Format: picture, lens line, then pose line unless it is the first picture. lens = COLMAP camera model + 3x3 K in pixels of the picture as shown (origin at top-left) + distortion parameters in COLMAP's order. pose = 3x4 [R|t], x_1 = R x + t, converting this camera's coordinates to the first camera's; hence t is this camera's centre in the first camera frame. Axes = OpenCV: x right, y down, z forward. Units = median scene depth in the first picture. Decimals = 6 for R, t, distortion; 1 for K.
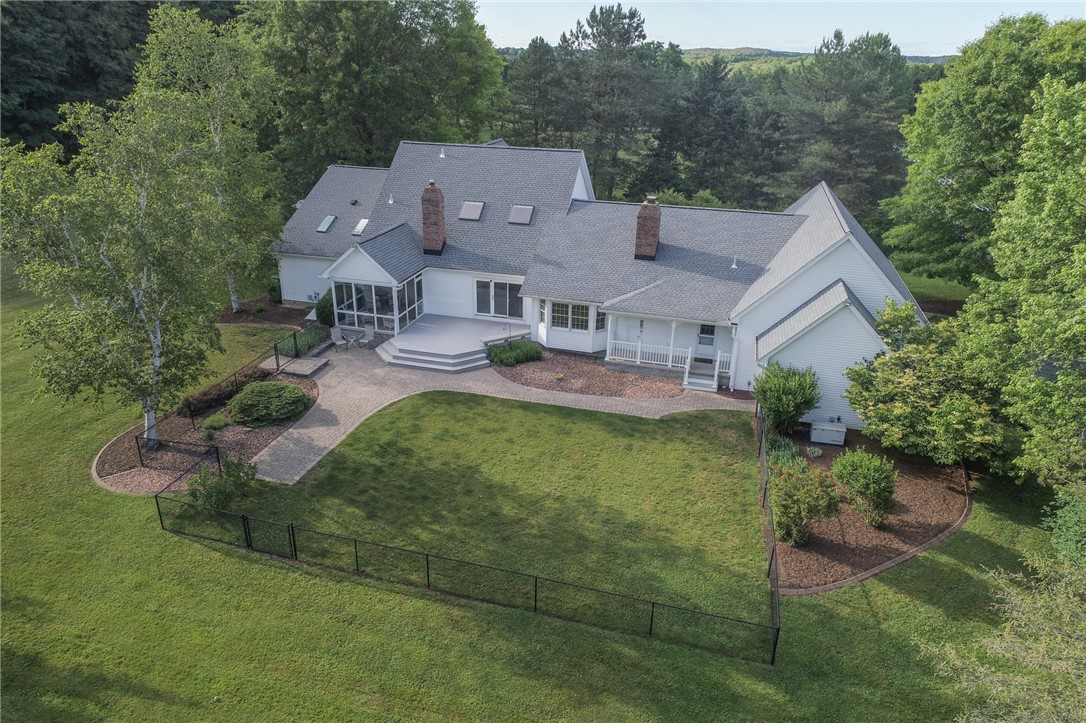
lens RADIAL K [[732.0, 0, 538.7], [0, 732.0, 386.6], [0, 0, 1]] dist [-0.001190, -0.001286]
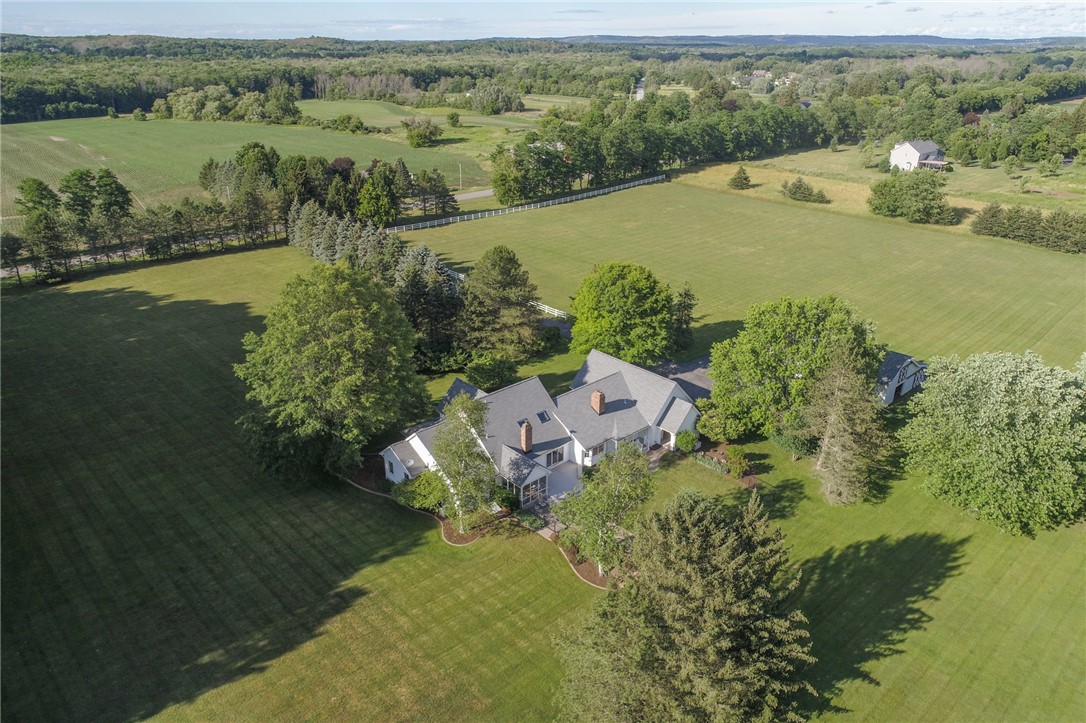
lens RADIAL K [[732.0, 0, 538.7], [0, 732.0, 386.6], [0, 0, 1]] dist [-0.001190, -0.001286]
pose [[0.524208, -0.383113, 0.760546, -1.705600], [0.352022, 0.910699, 0.216119, -0.822051], [-0.775427, 0.154438, 0.612260, -0.311408]]
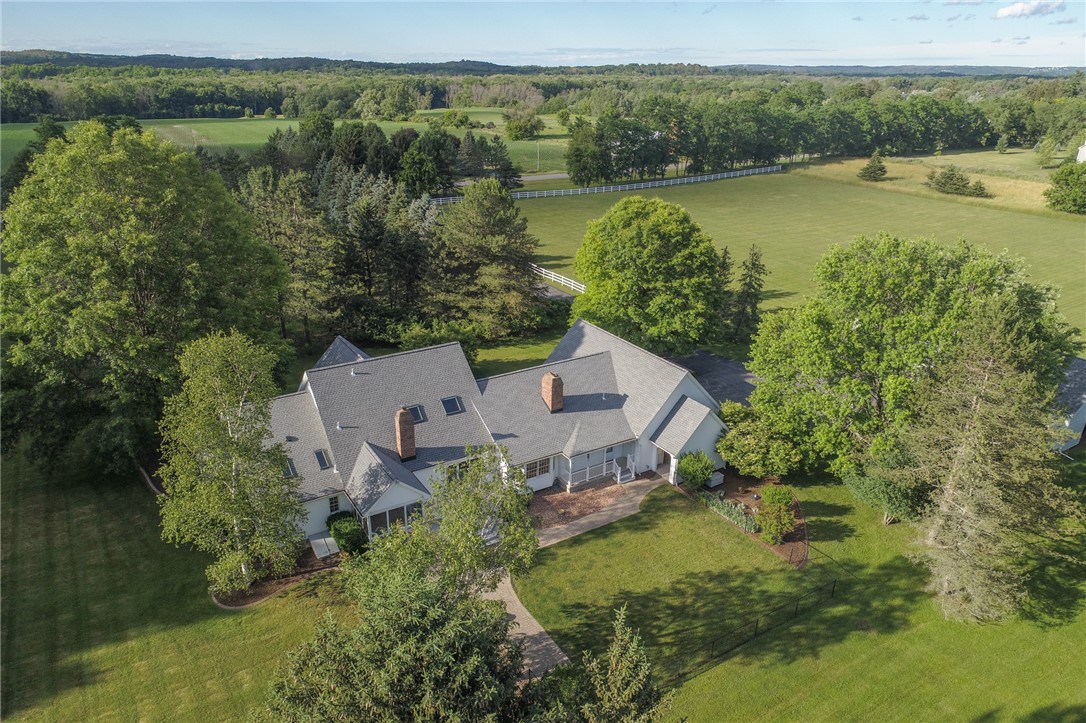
lens RADIAL K [[732.0, 0, 538.7], [0, 732.0, 386.6], [0, 0, 1]] dist [-0.001190, -0.001286]
pose [[0.672381, -0.306537, 0.673750, -0.835958], [0.300839, 0.944822, 0.129640, -0.412811], [-0.676313, 0.115523, 0.727499, -0.044638]]
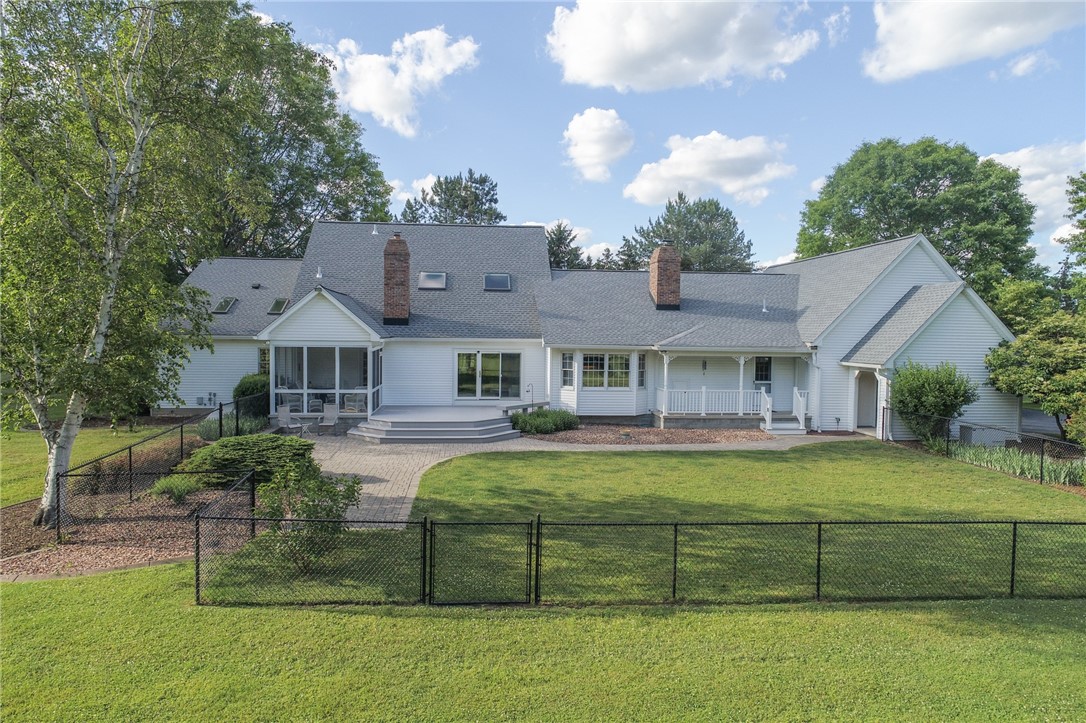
lens RADIAL K [[732.0, 0, 538.7], [0, 732.0, 386.6], [0, 0, 1]] dist [-0.001190, -0.001286]
pose [[0.928641, -0.031722, 0.369622, -0.312220], [0.158975, 0.934248, -0.319230, 0.158126], [-0.335192, 0.355210, 0.872624, 0.328939]]
